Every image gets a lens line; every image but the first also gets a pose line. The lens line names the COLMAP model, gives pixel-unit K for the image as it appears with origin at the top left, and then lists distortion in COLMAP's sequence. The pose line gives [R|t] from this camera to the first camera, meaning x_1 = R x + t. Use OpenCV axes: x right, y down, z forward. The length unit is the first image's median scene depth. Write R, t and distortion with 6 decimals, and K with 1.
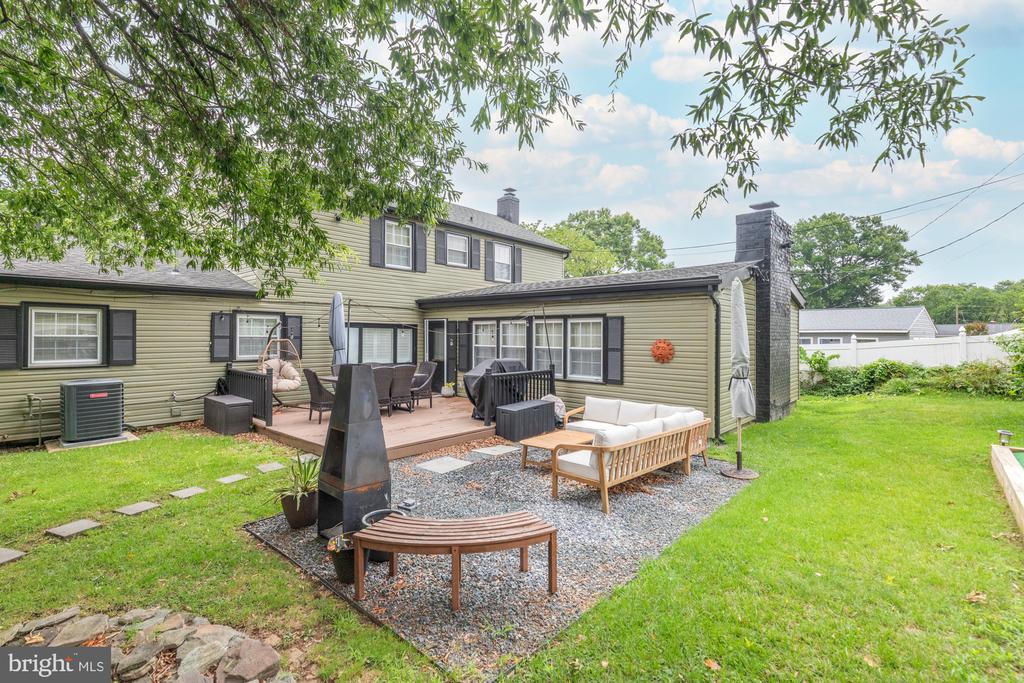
lens RADIAL K [[479.9, 0, 512.0], [0, 479.9, 341.5], [0, 0, 1]] dist [0.000596, 0.000131]
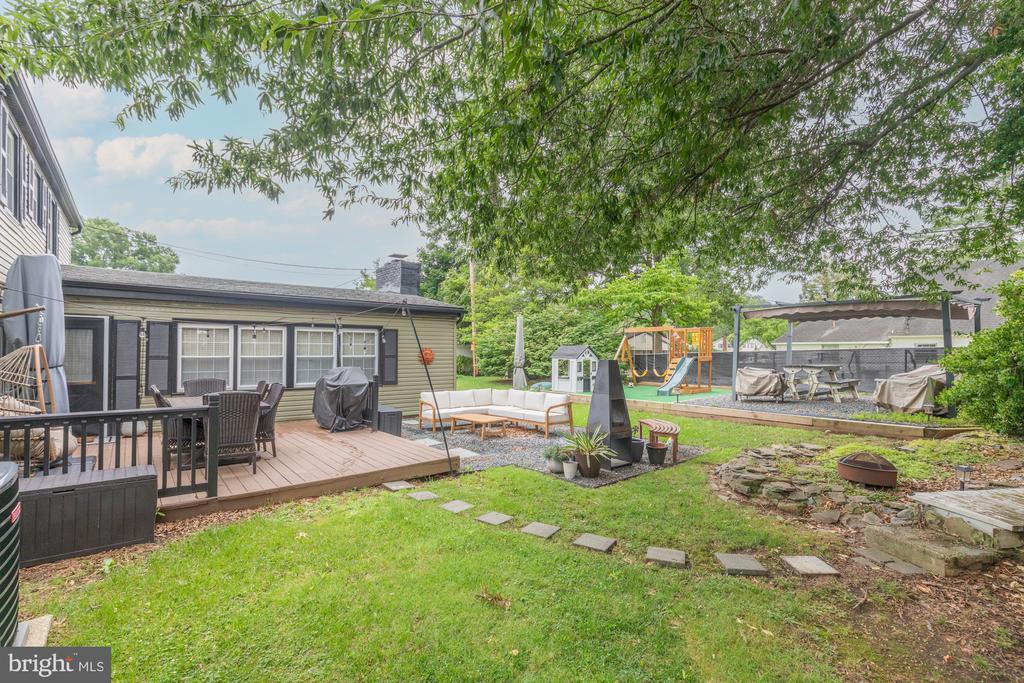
lens RADIAL K [[479.9, 0, 512.0], [0, 479.9, 341.5], [0, 0, 1]] dist [0.000596, 0.000131]
pose [[0.136719, 0.020070, 0.990407, -0.934008], [0.010596, 0.999708, -0.021721, 0.008661], [-0.990553, 0.013464, 0.136467, 0.514979]]
